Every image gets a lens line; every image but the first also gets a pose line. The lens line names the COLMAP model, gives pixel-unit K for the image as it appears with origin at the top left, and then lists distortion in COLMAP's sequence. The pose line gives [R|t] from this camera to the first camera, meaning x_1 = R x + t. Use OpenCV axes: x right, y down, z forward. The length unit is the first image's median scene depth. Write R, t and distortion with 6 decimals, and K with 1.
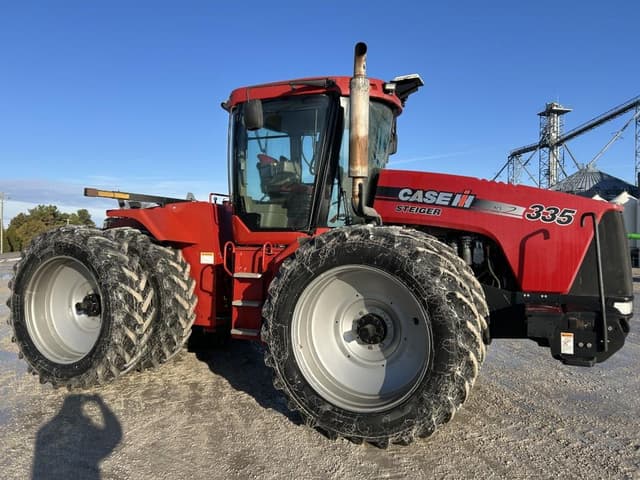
lens RADIAL K [[478.9, 0, 316.3], [0, 478.9, 237.1], [0, 0, 1]] dist [0.052609, -0.047914]
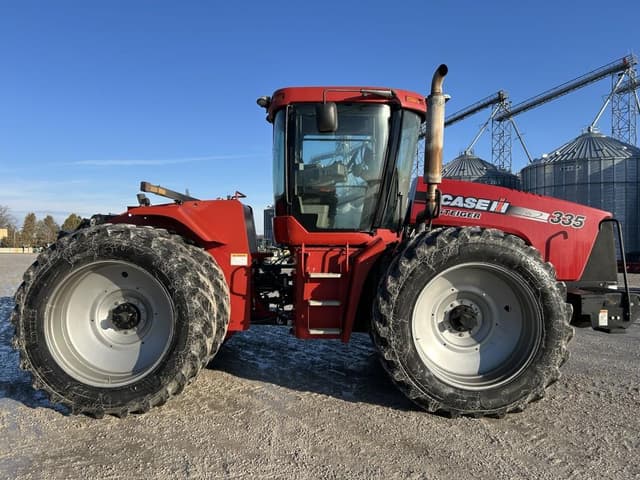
lens RADIAL K [[478.9, 0, 316.3], [0, 478.9, 237.1], [0, 0, 1]] dist [0.052609, -0.047914]
pose [[0.914143, -0.002567, 0.405384, -0.616979], [0.000849, 0.999990, 0.004418, -0.006133], [-0.405391, -0.003695, 0.914136, 0.090086]]
